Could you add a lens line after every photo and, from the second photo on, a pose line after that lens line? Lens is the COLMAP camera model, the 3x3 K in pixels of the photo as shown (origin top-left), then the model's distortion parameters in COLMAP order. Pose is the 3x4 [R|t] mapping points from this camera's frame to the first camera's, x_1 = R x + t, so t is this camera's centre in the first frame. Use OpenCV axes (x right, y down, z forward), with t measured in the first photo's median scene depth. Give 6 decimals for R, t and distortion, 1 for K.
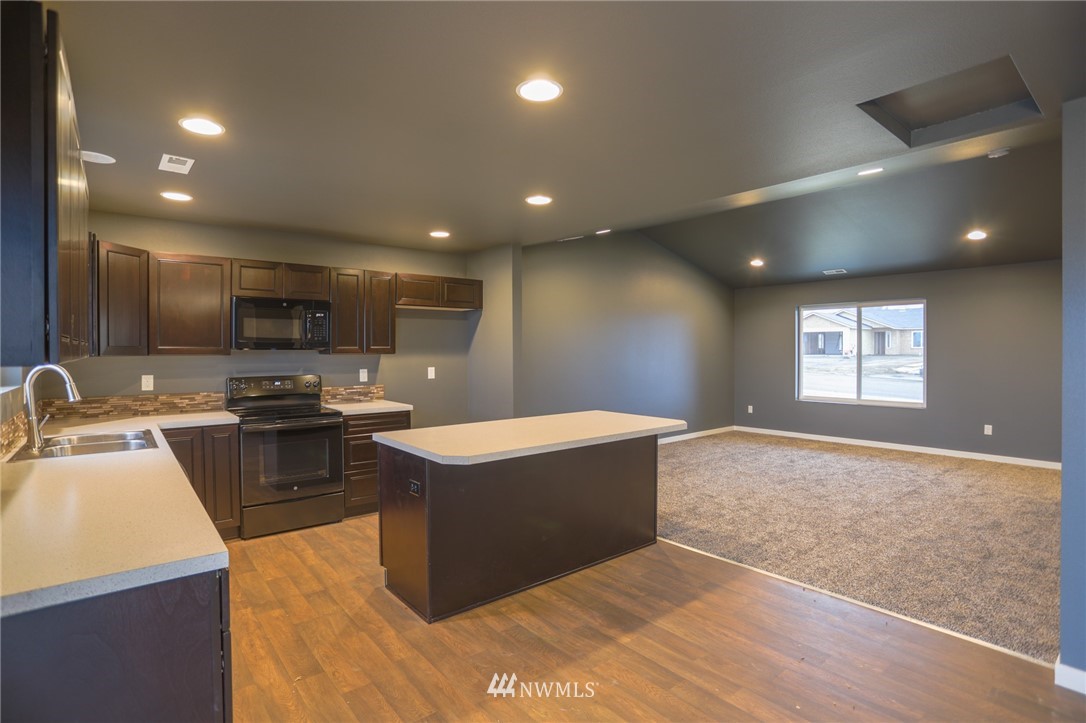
lens RADIAL K [[550.0, 0, 543.0], [0, 550.0, 361.5], [0, 0, 1]] dist [-0.058439, 0.026734]
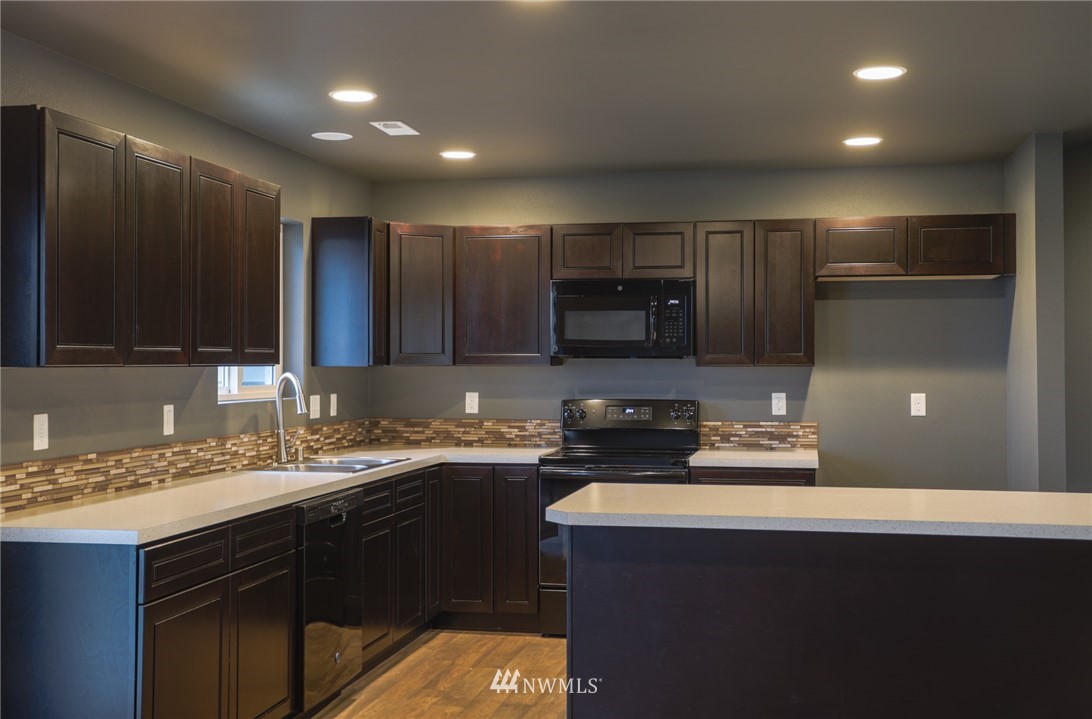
lens RADIAL K [[1275.6, 0, 552.0], [0, 1275.6, 340.5], [0, 0, 1]] dist [0.023729, 0.044029]
pose [[0.624604, -0.012308, -0.780845, 0.644118], [-0.018457, 0.999364, -0.030516, 0.005120], [0.780724, 0.033473, 0.623979, -0.010414]]
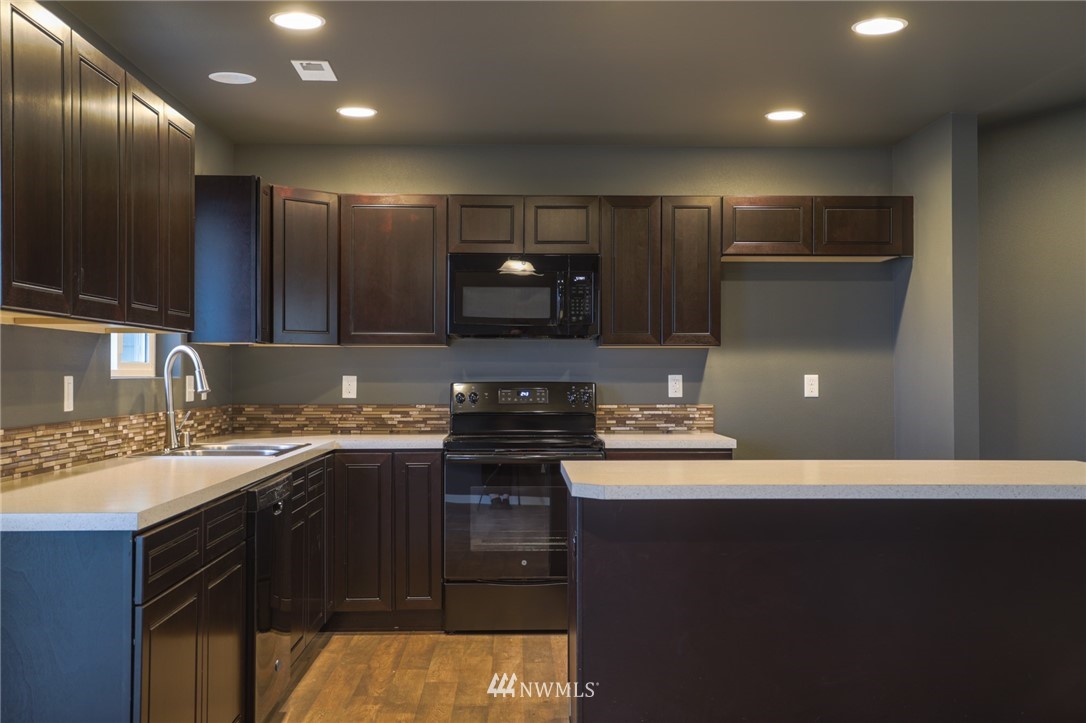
lens RADIAL K [[1226.6, 0, 543.0], [0, 1226.6, 361.5], [0, 0, 1]] dist [0.033179, 0.054671]
pose [[0.786353, -0.005581, -0.617753, 0.387633], [-0.015727, 0.999454, -0.029049, 0.044797], [0.617578, 0.032559, 0.785836, -0.071030]]
